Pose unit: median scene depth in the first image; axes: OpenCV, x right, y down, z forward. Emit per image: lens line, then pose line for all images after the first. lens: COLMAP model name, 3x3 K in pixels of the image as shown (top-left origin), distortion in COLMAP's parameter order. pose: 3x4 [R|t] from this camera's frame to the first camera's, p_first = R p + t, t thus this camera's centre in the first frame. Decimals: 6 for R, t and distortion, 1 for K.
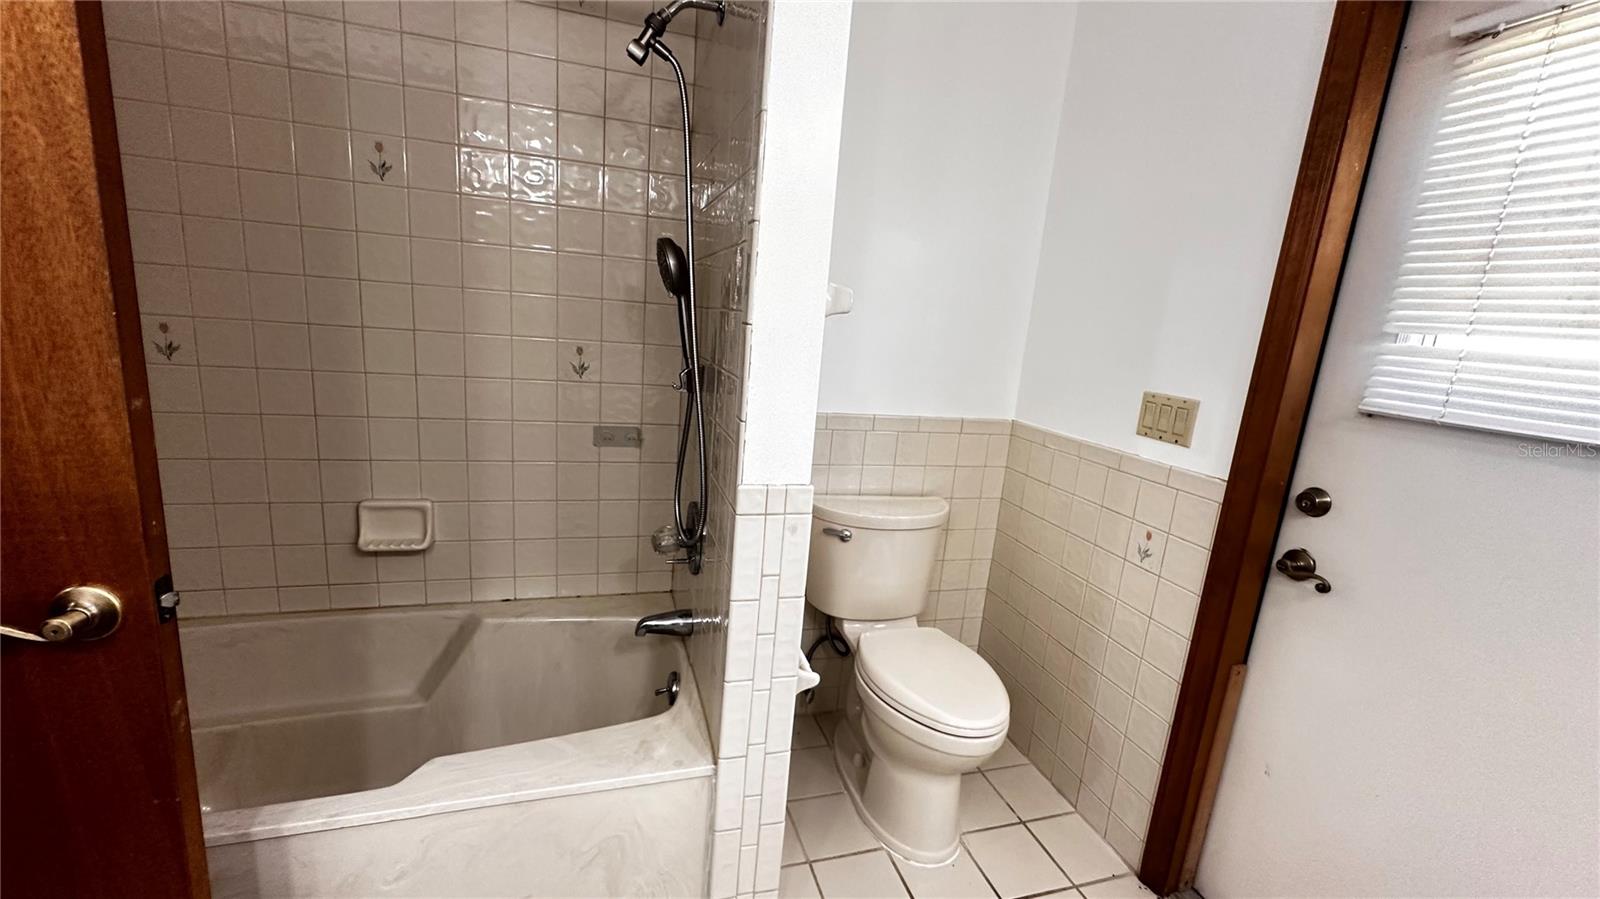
lens RADIAL K [[642.3, 0, 789.0], [0, 642.3, 450.9], [0, 0, 1]] dist [0.000883, 0.000992]
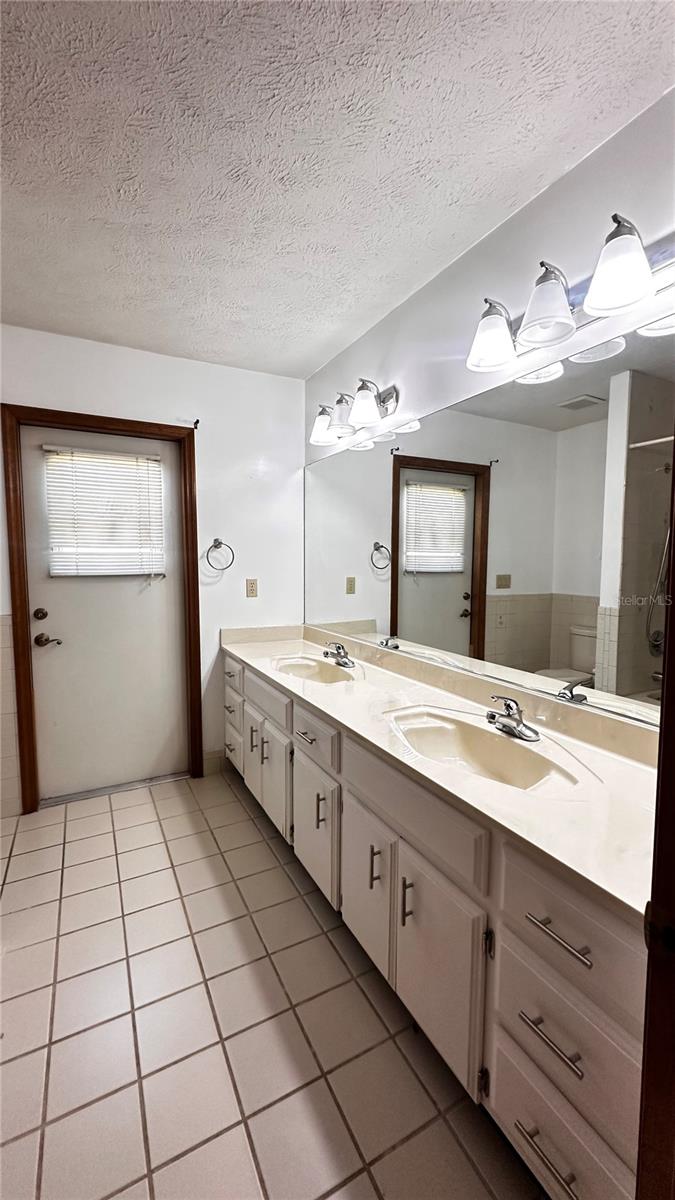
lens RADIAL K [[481.7, 0, 339.4], [0, 481.7, 599.8], [0, 0, 1]] dist [0.000883, 0.000992]
pose [[-0.201978, -0.163109, 0.965712, -0.887932], [0.178952, 0.963289, 0.200127, -0.102030], [-0.962903, 0.213237, -0.165374, 0.120328]]
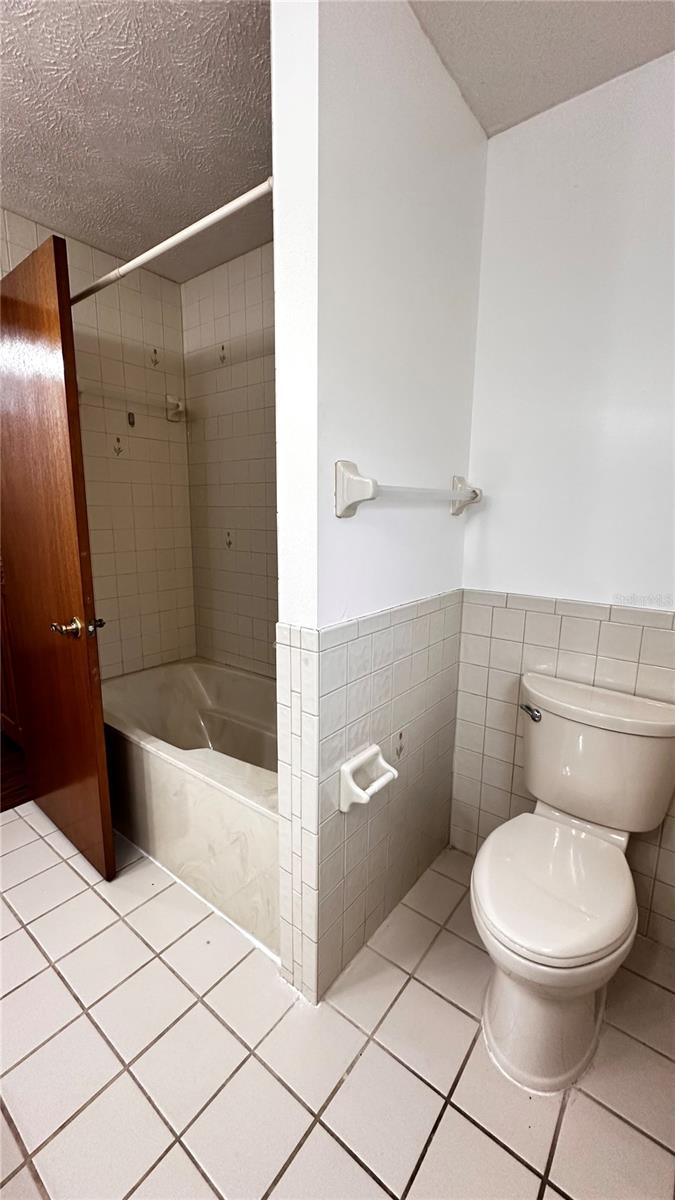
lens RADIAL K [[481.7, 0, 332.2], [0, 481.7, 602.4], [0, 0, 1]] dist [0.000883, 0.000992]
pose [[0.578536, 0.080589, -0.811666, 0.844991], [-0.133374, 0.991060, 0.003334, -0.010972], [0.804678, 0.106326, 0.584112, 0.438190]]
